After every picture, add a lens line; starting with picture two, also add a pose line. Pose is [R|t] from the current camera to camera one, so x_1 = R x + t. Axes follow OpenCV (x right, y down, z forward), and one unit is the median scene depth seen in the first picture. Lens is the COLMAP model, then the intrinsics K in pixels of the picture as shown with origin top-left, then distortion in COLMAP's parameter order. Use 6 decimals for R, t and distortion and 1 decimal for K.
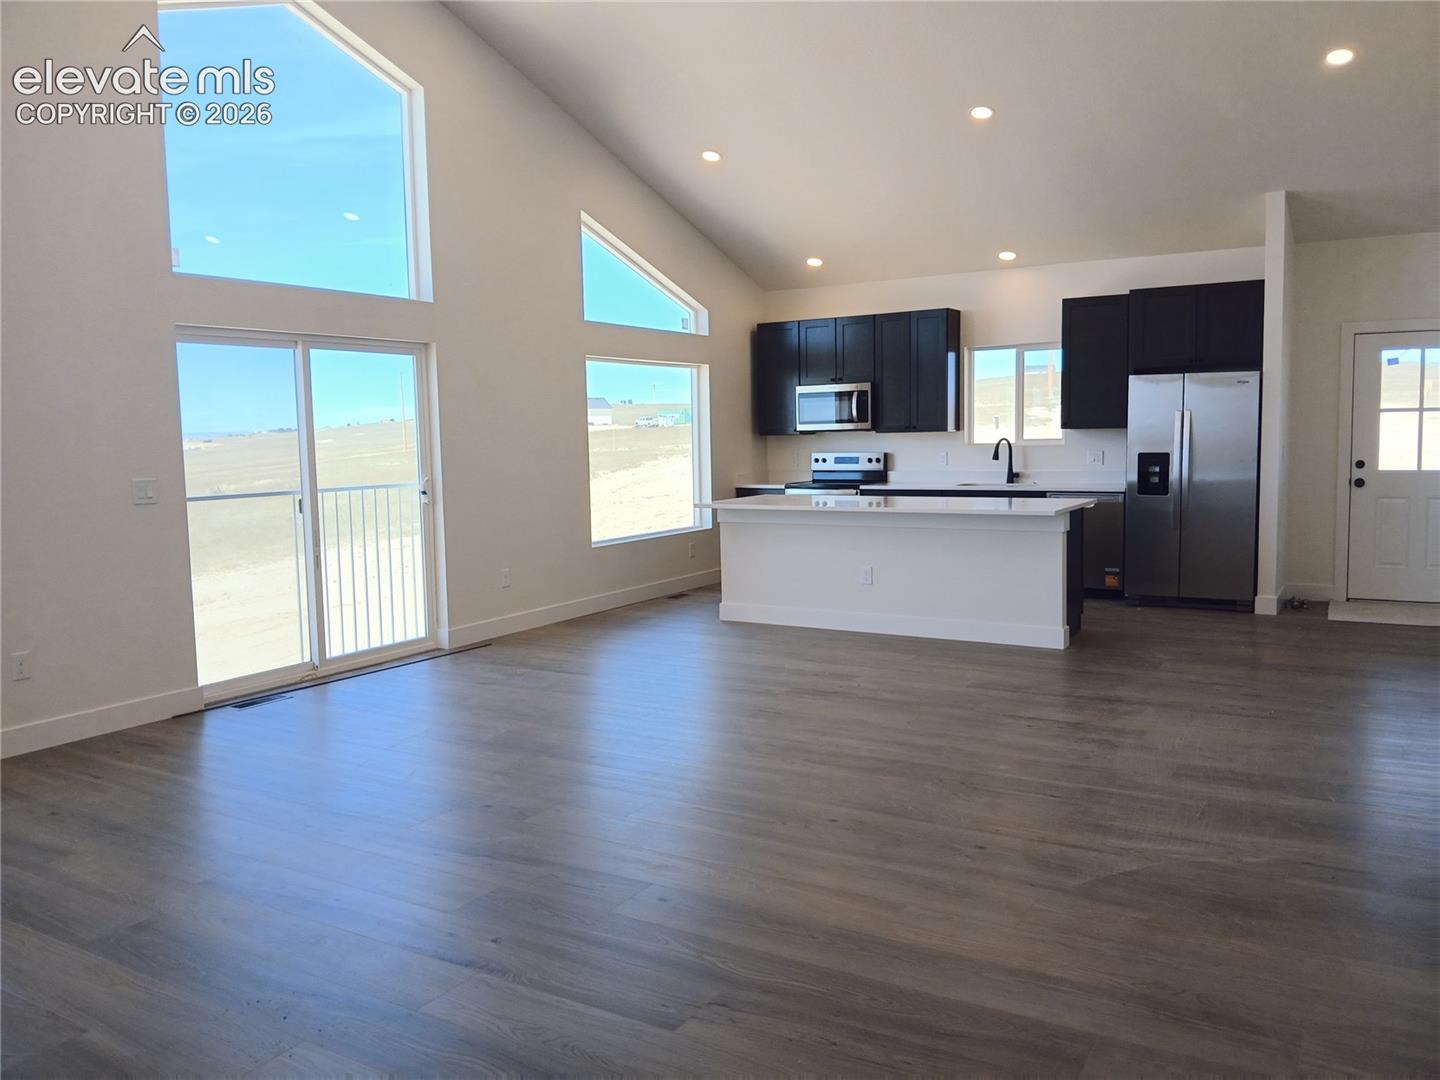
lens RADIAL K [[1124.2, 0, 733.5], [0, 1124.2, 531.7], [0, 0, 1]] dist [0.091513, -0.158824]
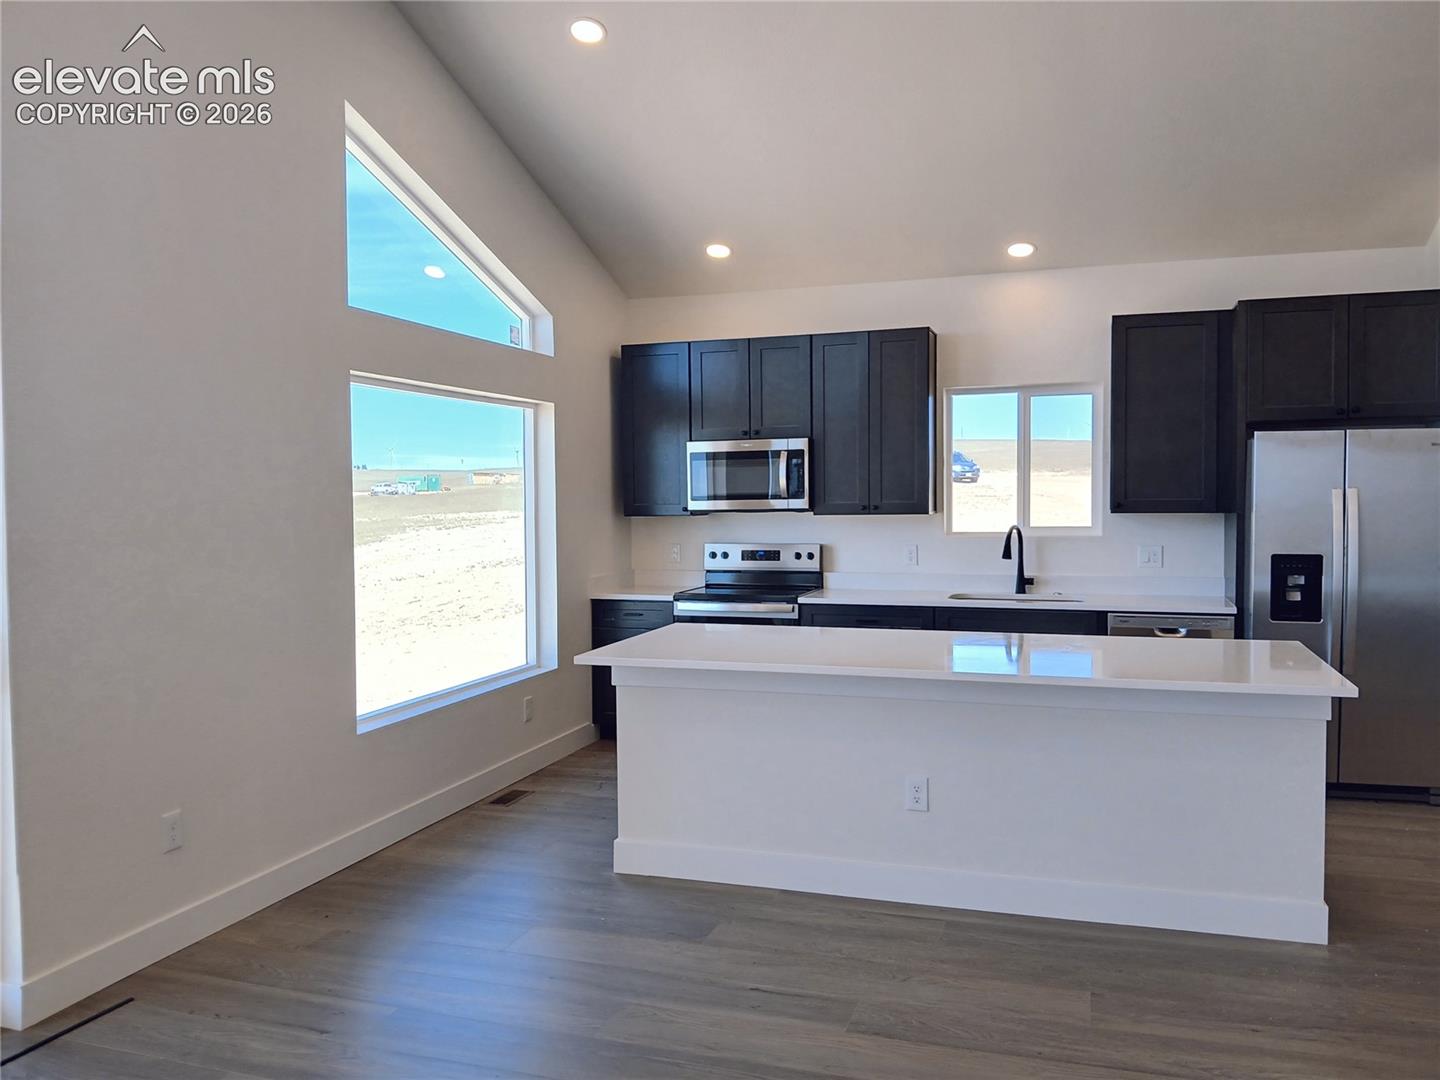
lens RADIAL K [[1124.2, 0, 733.5], [0, 1124.2, 531.7], [0, 0, 1]] dist [0.091513, -0.158824]
pose [[0.974846, 0.002640, 0.222865, -0.064511], [0.010967, 0.998150, -0.059798, -0.040503], [-0.222611, 0.060738, 0.973014, 0.386602]]
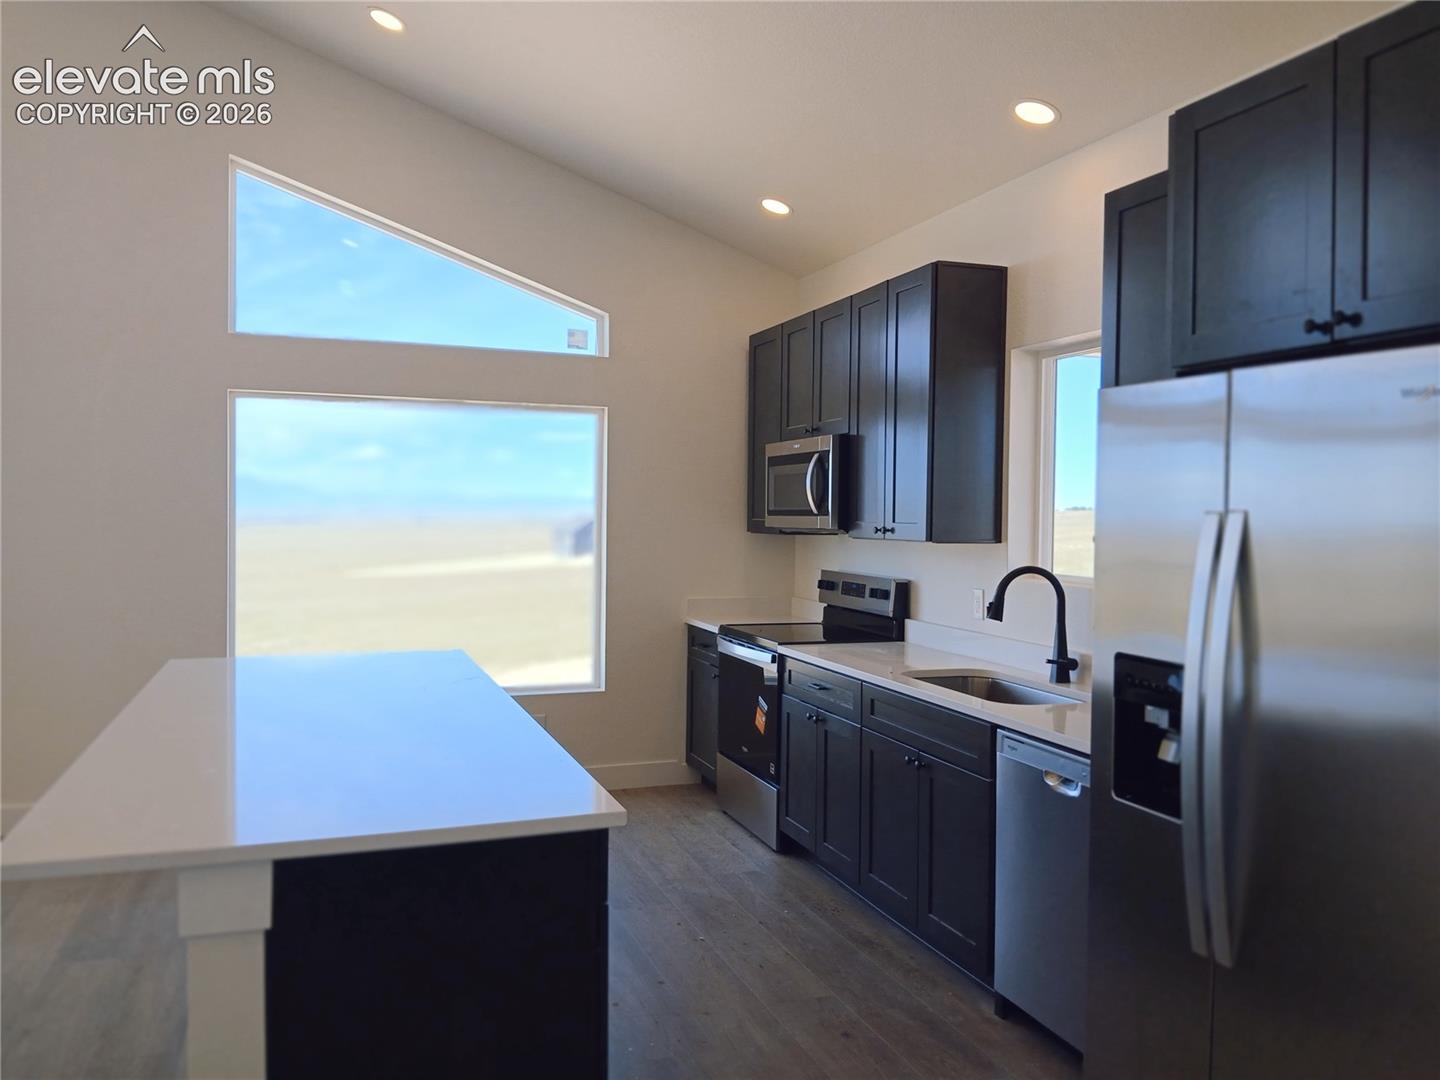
lens RADIAL K [[1124.2, 0, 733.5], [0, 1124.2, 531.7], [0, 0, 1]] dist [0.091513, -0.158824]
pose [[0.774254, 0.042871, -0.631421, 0.398465], [-0.086968, 0.995445, -0.039055, -0.068768], [0.626871, 0.085152, 0.774456, 0.607174]]
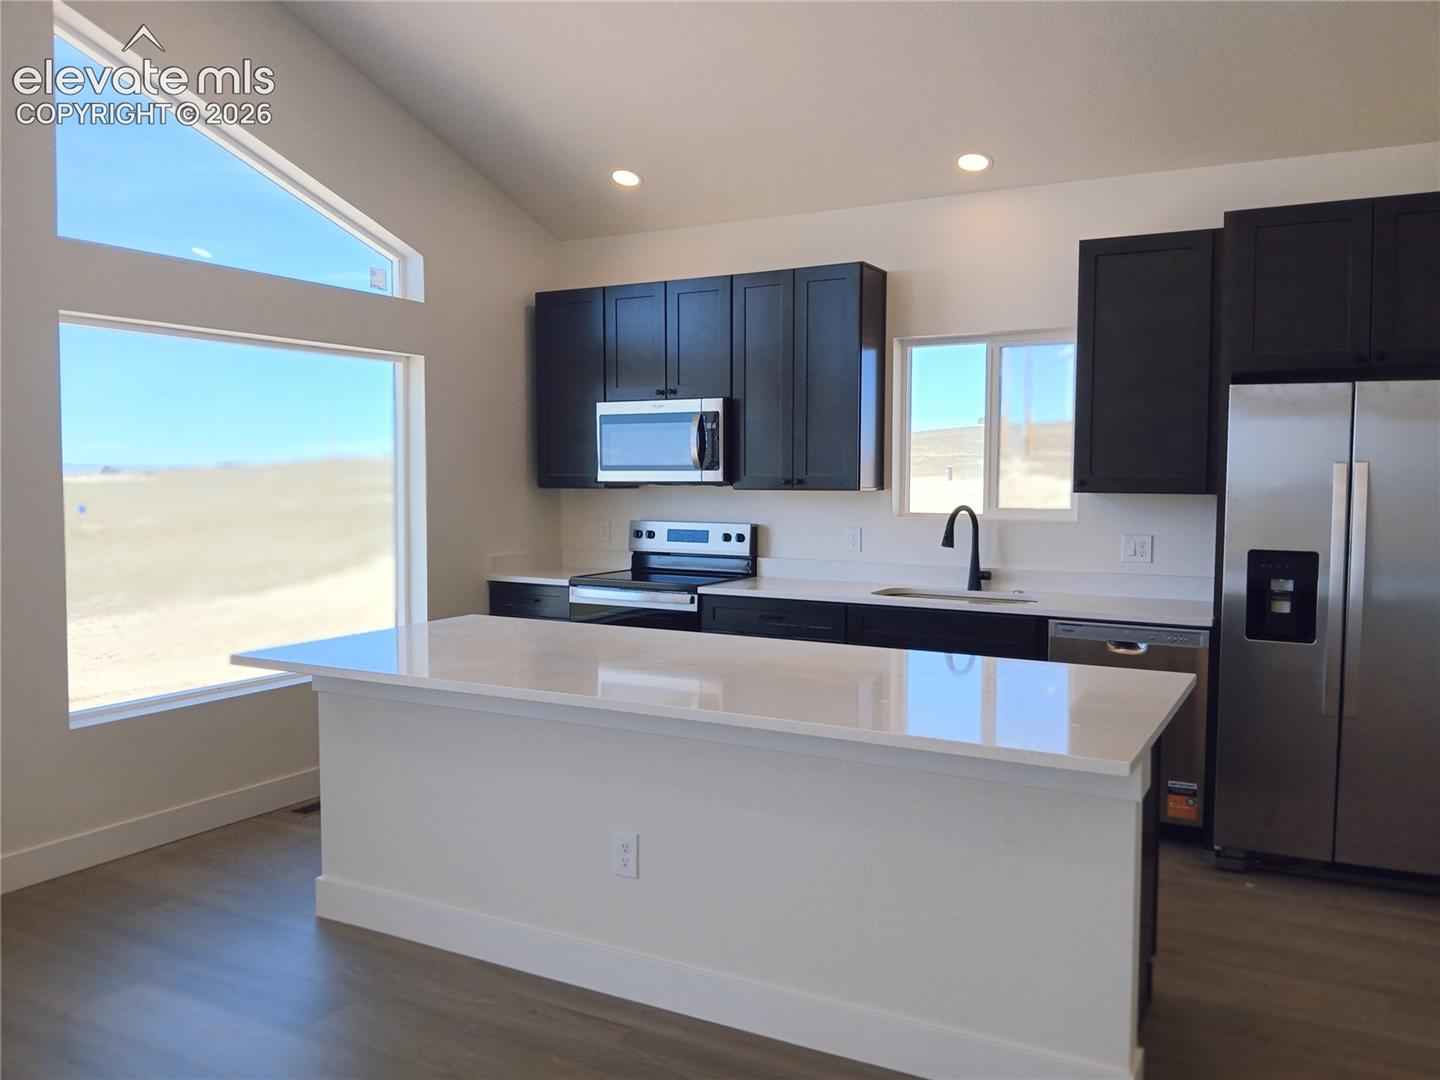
lens RADIAL K [[1124.2, 0, 733.5], [0, 1124.2, 531.7], [0, 0, 1]] dist [0.091513, -0.158824]
pose [[0.998979, 0.021146, 0.039933, 0.106915], [-0.019580, 0.999039, -0.039208, -0.046451], [-0.040724, 0.038386, 0.998433, 0.460826]]
